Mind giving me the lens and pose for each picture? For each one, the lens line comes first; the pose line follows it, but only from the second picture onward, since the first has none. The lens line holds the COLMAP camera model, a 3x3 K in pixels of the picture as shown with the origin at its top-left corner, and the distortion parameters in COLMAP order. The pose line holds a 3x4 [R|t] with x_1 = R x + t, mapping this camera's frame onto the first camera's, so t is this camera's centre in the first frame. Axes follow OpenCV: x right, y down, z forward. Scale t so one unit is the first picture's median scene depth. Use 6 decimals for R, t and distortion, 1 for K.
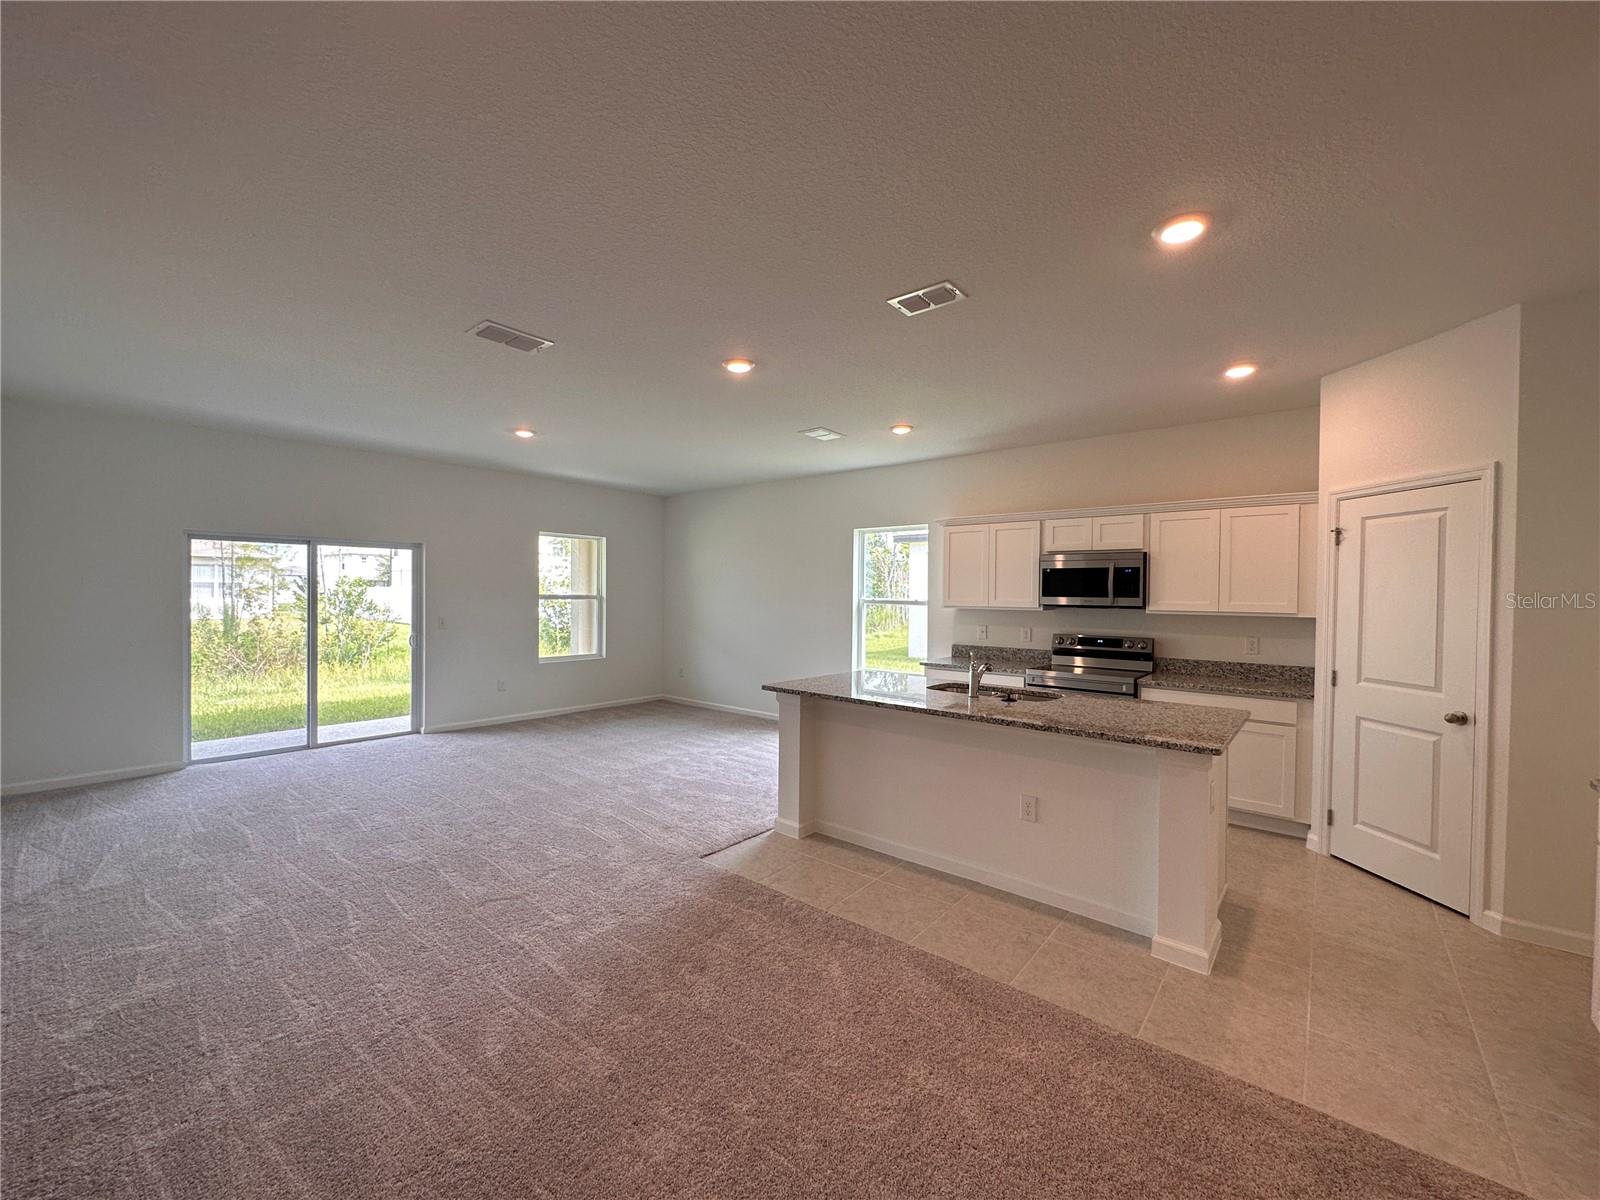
lens RADIAL K [[639.4, 0, 802.1], [0, 639.4, 601.6], [0, 0, 1]] dist [-0.002878, 0.000744]
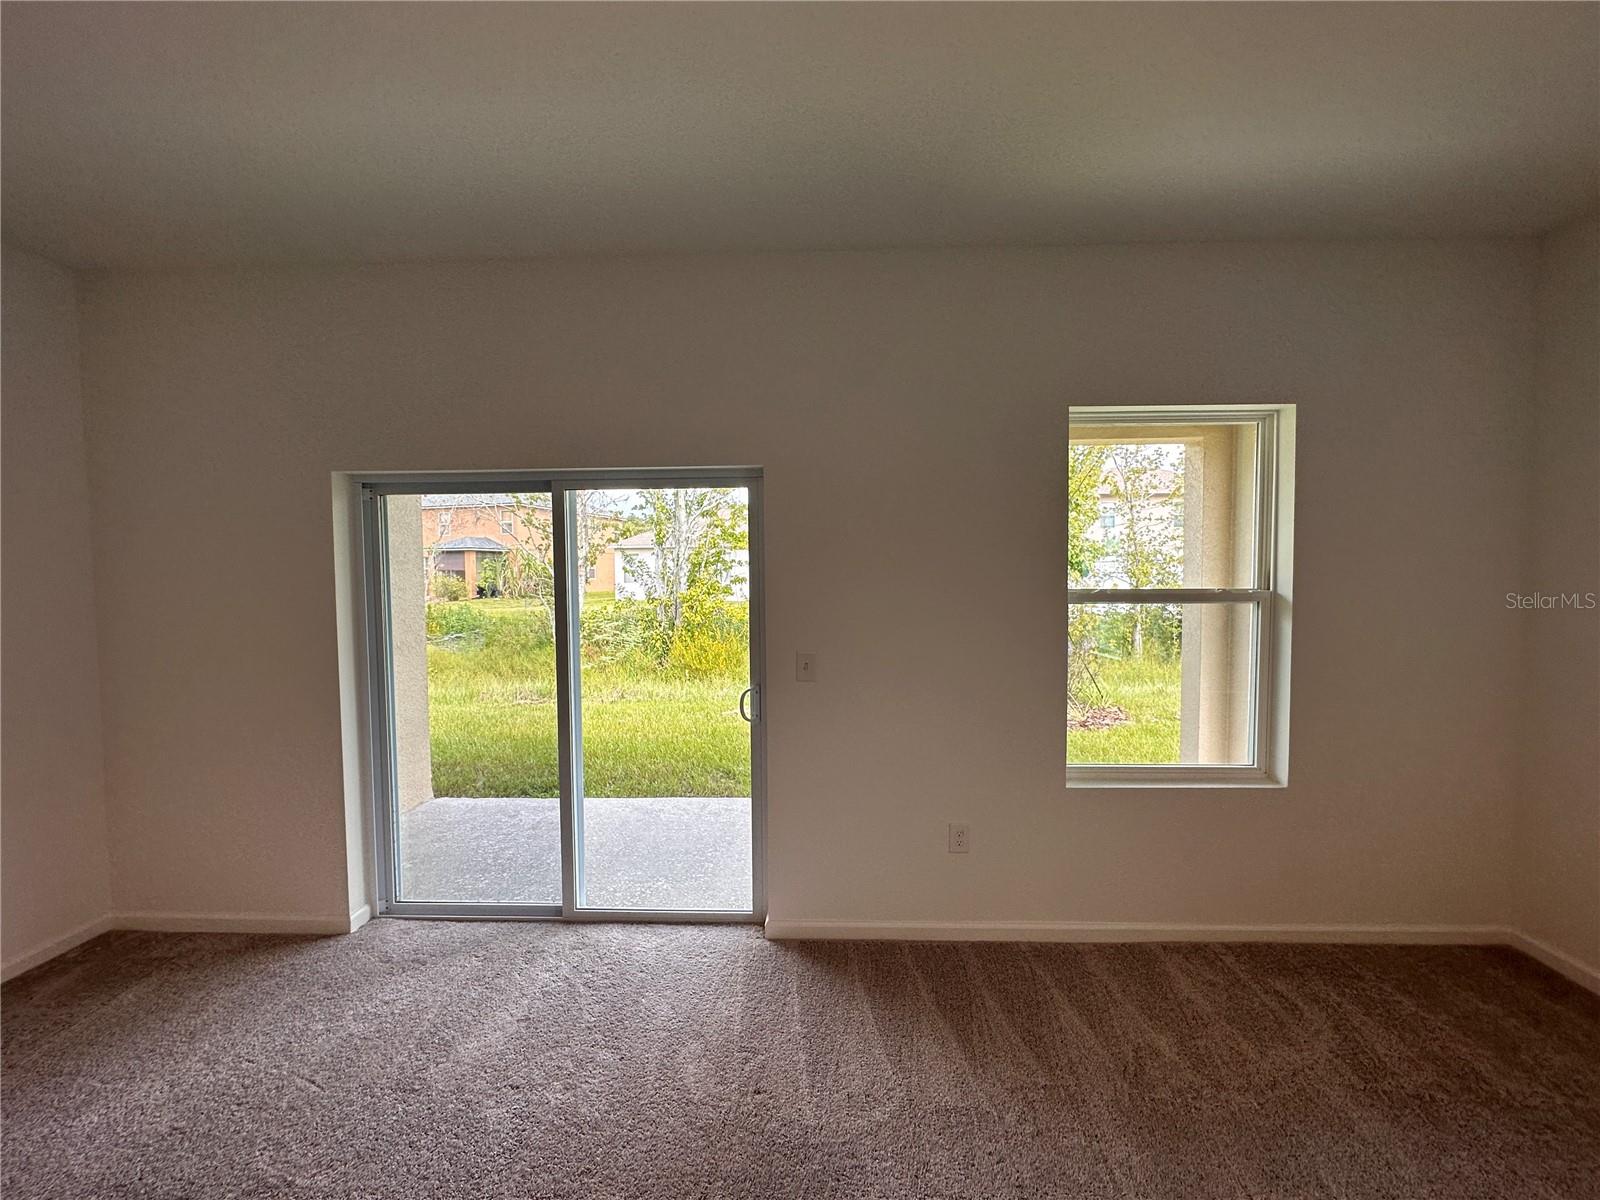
lens RADIAL K [[639.4, 0, 803.6], [0, 639.4, 599.4], [0, 0, 1]] dist [-0.002878, 0.000744]
pose [[0.619437, 0.018230, -0.784834, -0.346253], [0.005830, 0.999596, 0.027820, -0.025448], [0.785024, -0.021809, 0.619081, 1.021039]]
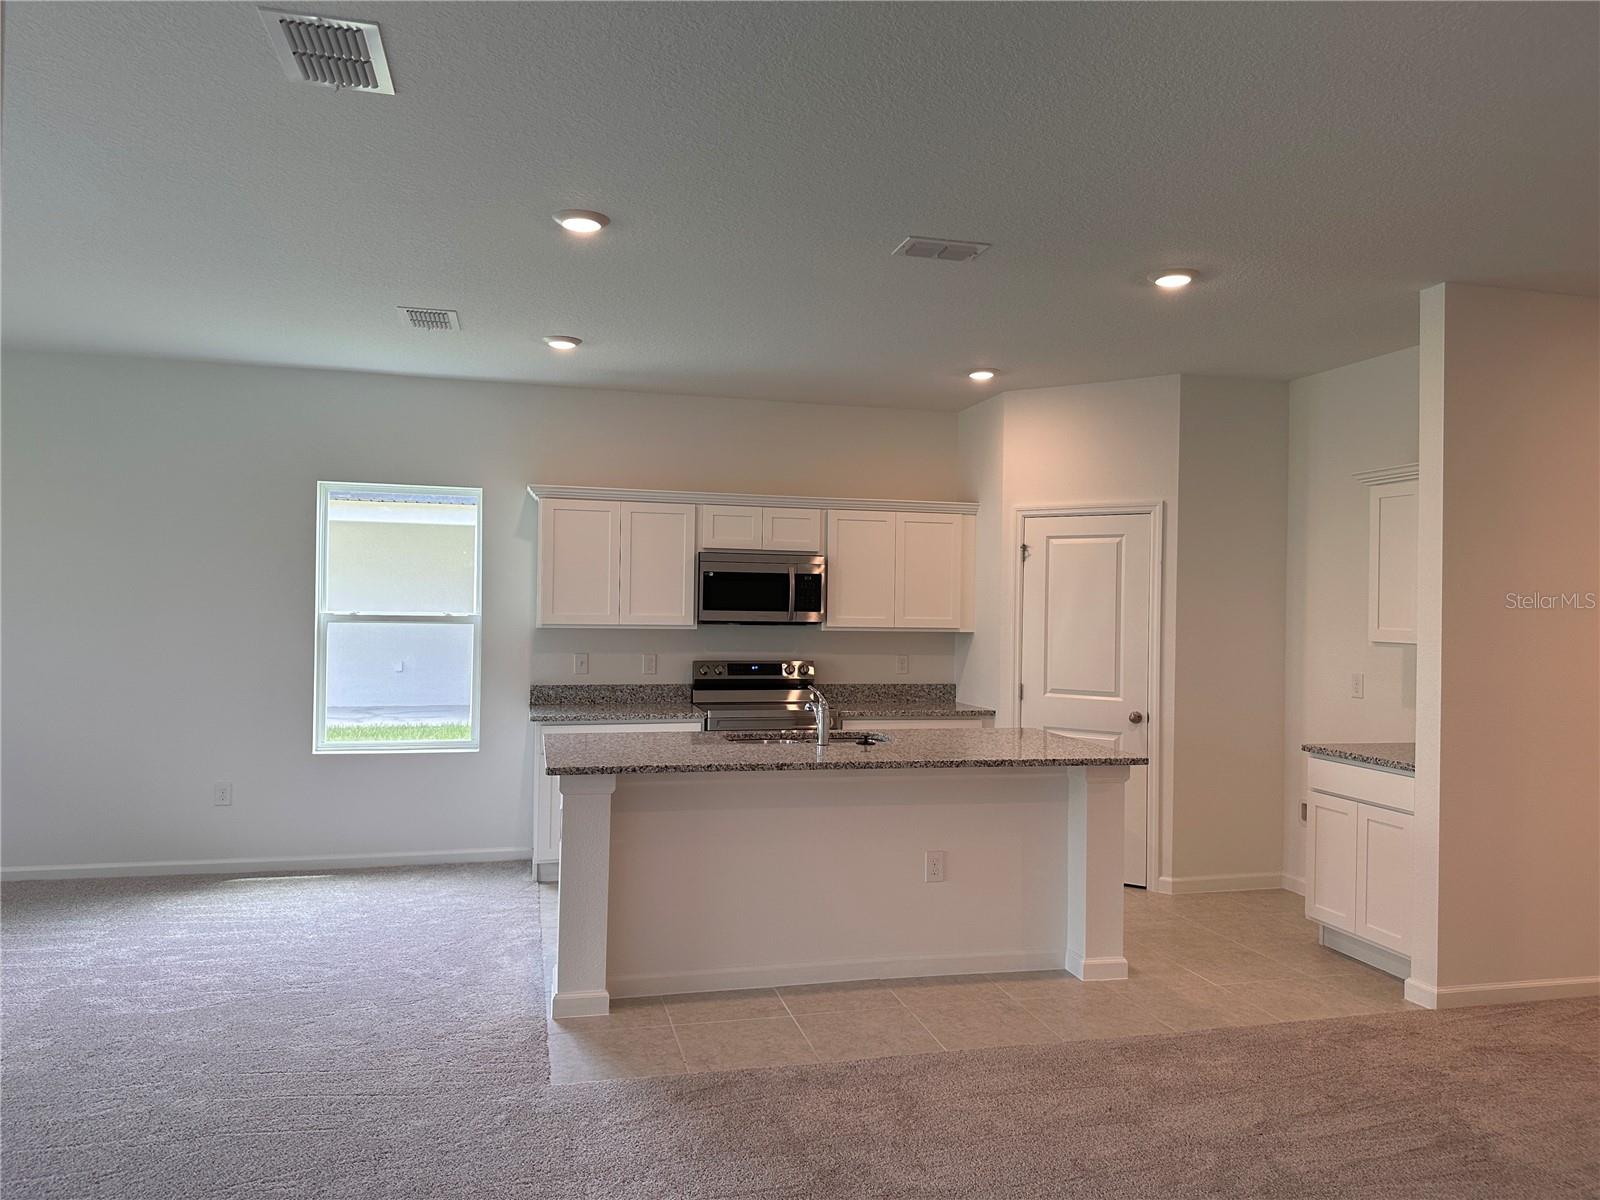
lens RADIAL K [[1120.4, 0, 801.9], [0, 1120.4, 583.2], [0, 0, 1]] dist [0.047722, -0.056940]
pose [[0.592369, 0.015661, 0.805515, -0.602104], [0.001215, 0.999793, -0.020332, -0.012421], [-0.805666, 0.013023, 0.592227, 0.167023]]
